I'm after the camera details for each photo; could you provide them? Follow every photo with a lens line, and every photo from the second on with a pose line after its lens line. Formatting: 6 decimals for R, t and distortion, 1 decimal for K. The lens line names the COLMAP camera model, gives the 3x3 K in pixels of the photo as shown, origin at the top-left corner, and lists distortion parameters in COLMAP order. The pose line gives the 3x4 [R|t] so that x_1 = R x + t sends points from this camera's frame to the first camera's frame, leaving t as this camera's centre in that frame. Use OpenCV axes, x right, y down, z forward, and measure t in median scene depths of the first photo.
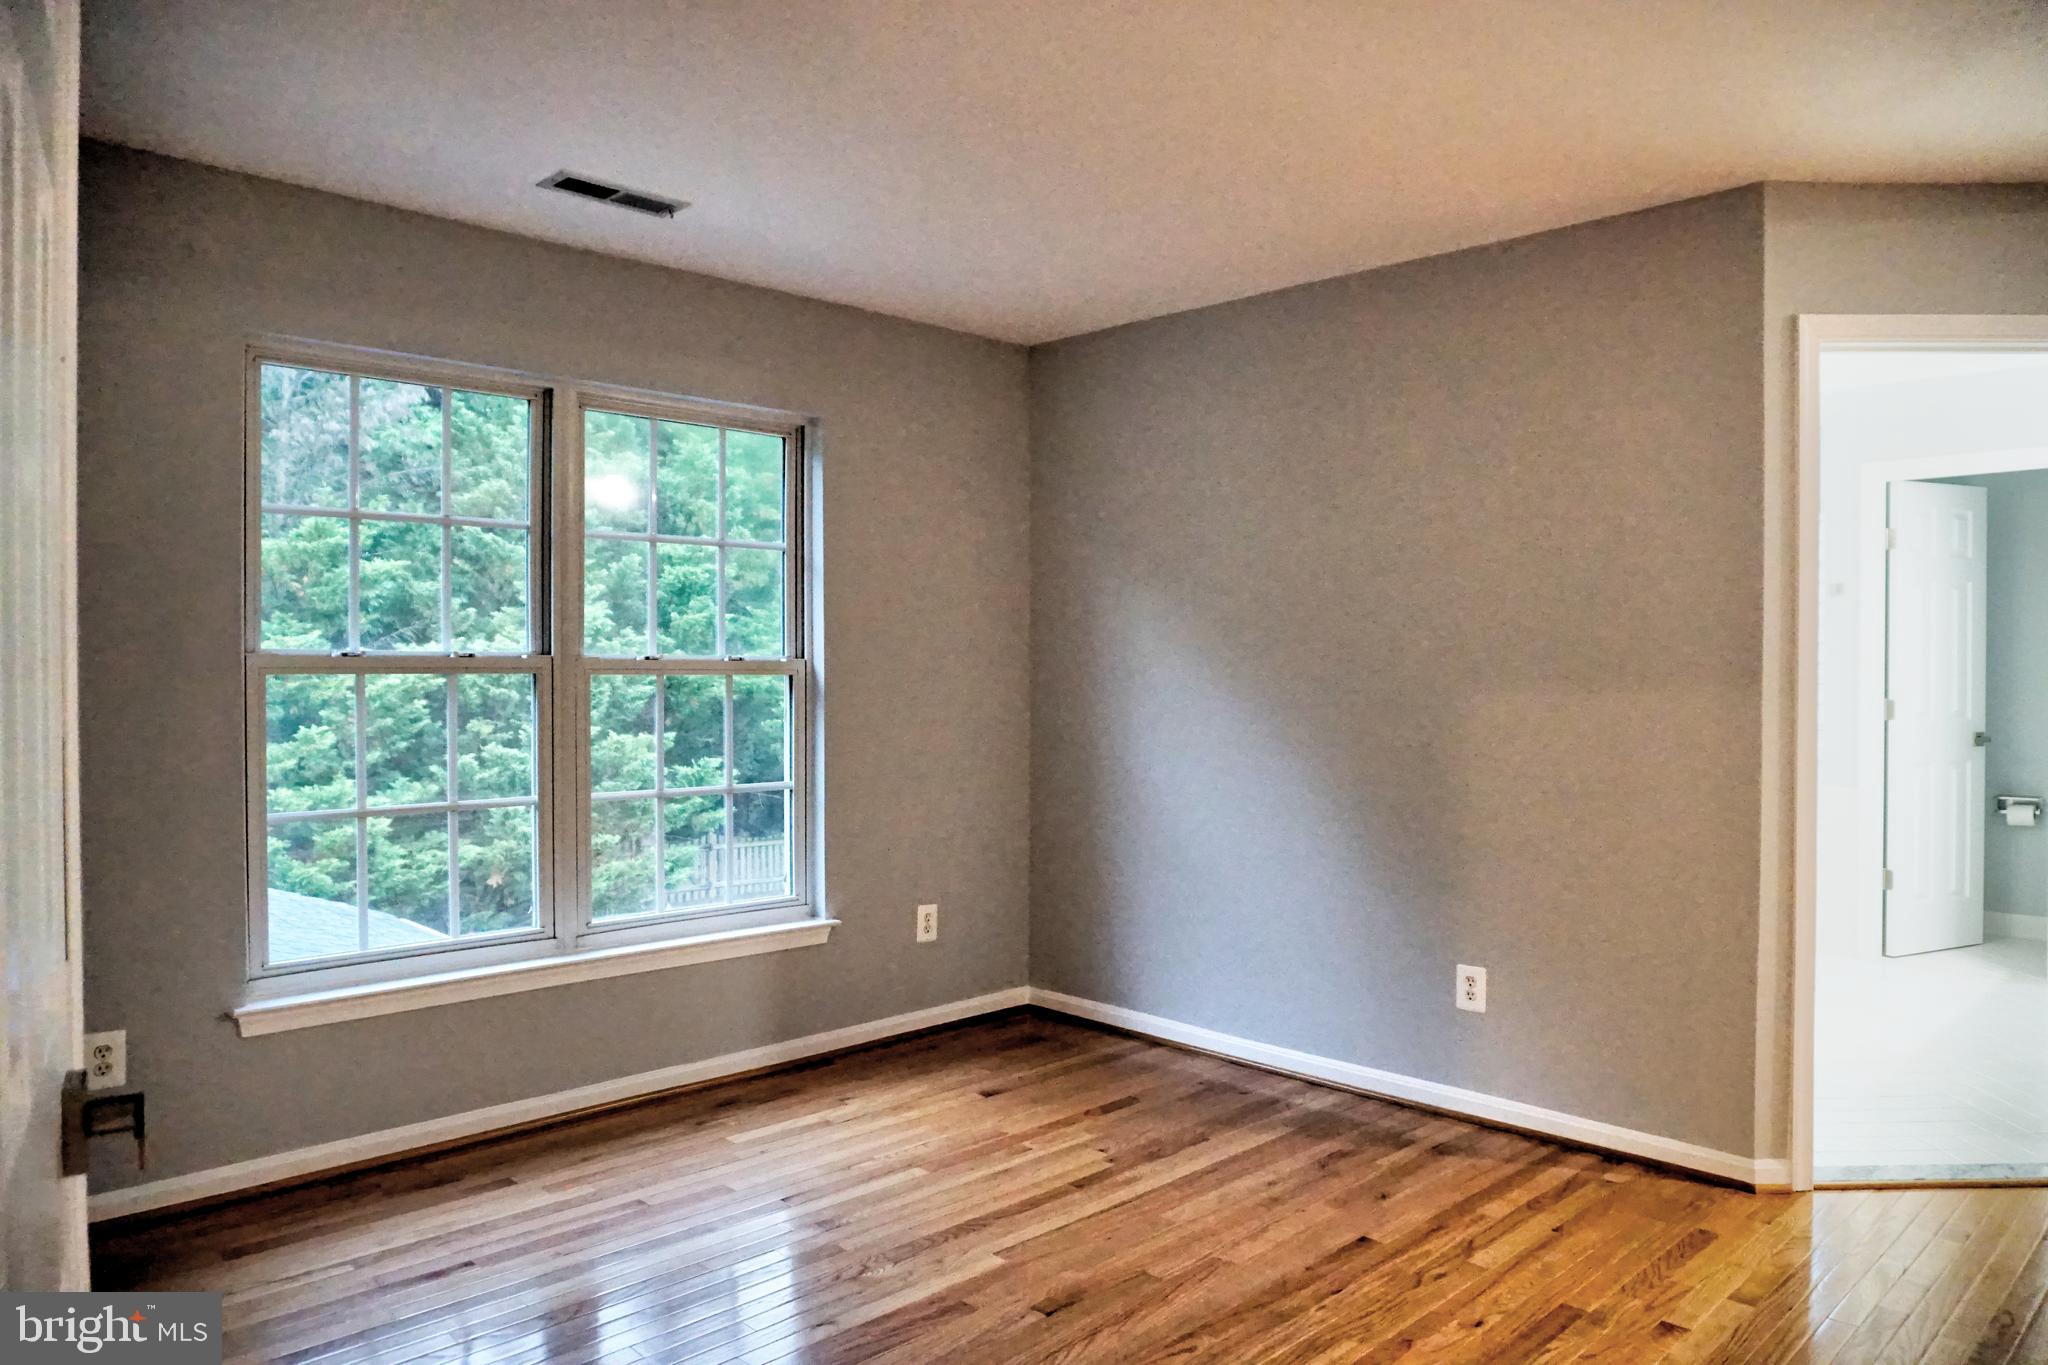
lens RADIAL K [[1365.0, 0, 1028.2], [0, 1365.0, 681.0], [0, 0, 1]] dist [-0.047590, 0.026653]
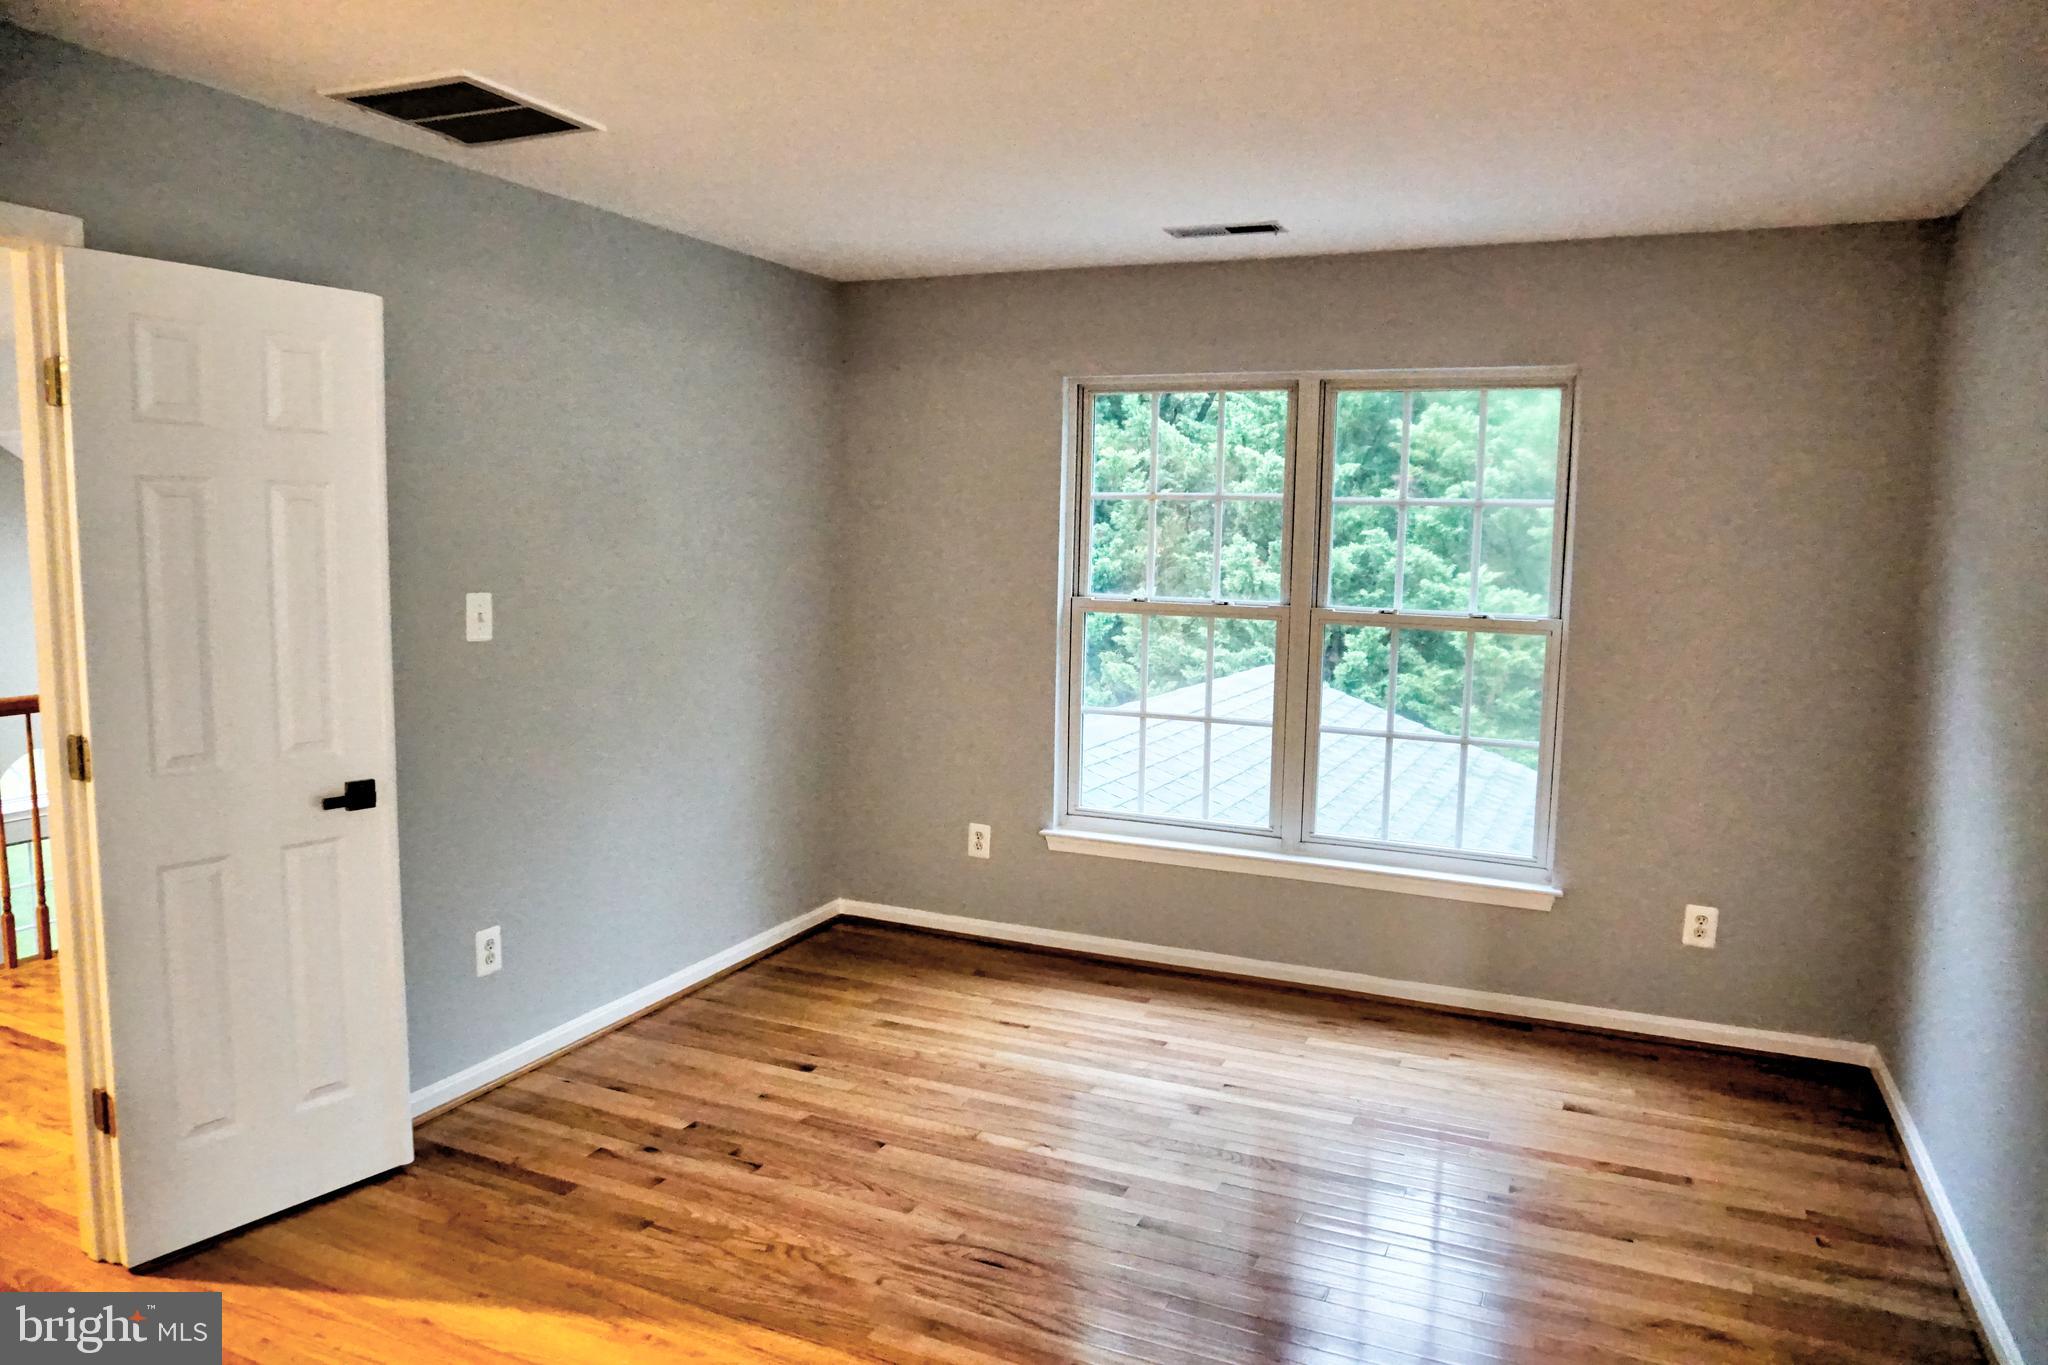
lens RADIAL K [[1365.0, 0, 1027.8], [0, 1365.0, 683.8], [0, 0, 1]] dist [-0.047590, 0.026653]
pose [[0.360257, 0.113369, -0.925939, 0.697217], [-0.022066, 0.993346, 0.113037, -0.083551], [0.932592, -0.020291, 0.360362, 0.351699]]
